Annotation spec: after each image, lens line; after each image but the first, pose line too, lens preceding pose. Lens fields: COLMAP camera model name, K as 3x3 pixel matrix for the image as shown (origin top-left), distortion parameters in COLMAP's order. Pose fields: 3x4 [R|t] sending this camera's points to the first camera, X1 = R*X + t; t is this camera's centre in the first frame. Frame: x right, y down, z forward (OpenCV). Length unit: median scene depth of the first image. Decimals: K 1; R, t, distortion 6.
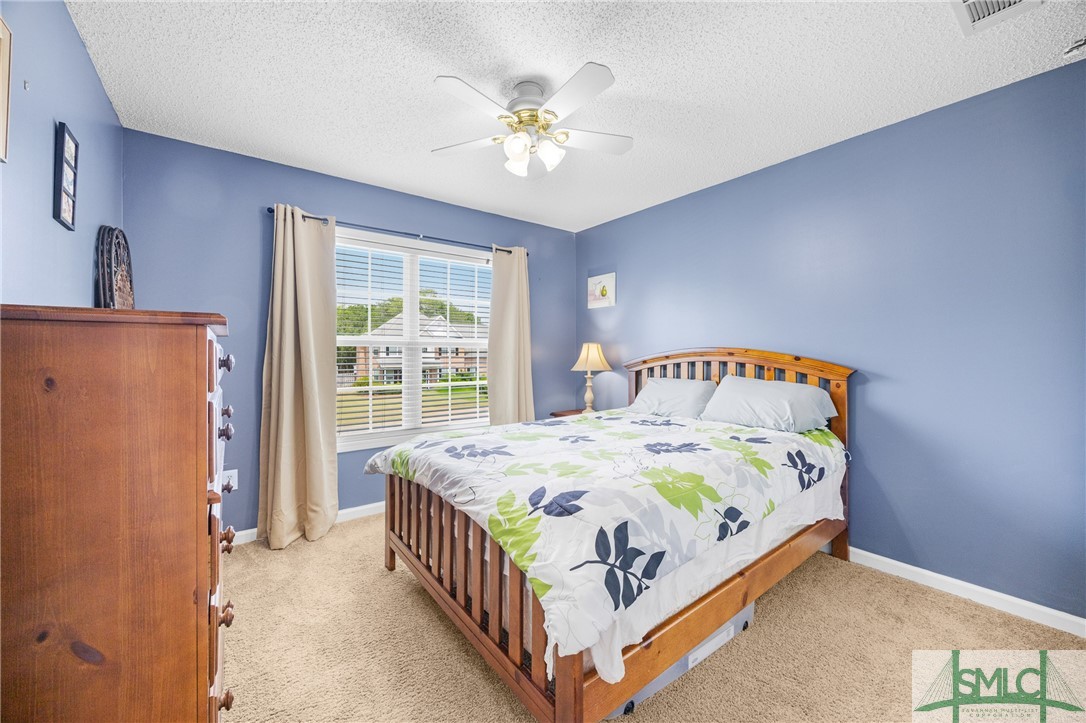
lens RADIAL K [[414.0, 0, 543.0], [0, 414.0, 361.5], [0, 0, 1]] dist [0.000032, 0.000034]
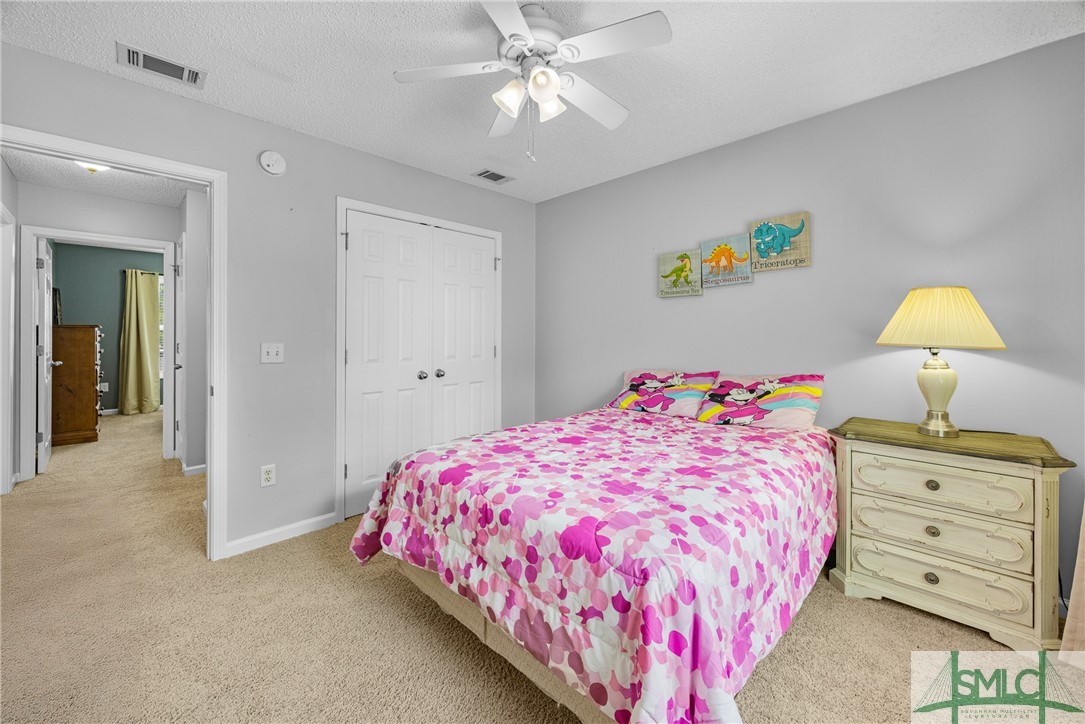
lens RADIAL K [[424.9, 0, 544.4], [0, 424.9, 338.0], [0, 0, 1]] dist [0.000507, 0.000049]
pose [[0.989984, -0.001112, 0.141177, 1.353561], [0.001840, 0.999986, -0.005021, 0.024139], [-0.141169, 0.005231, 0.989972, -1.714098]]
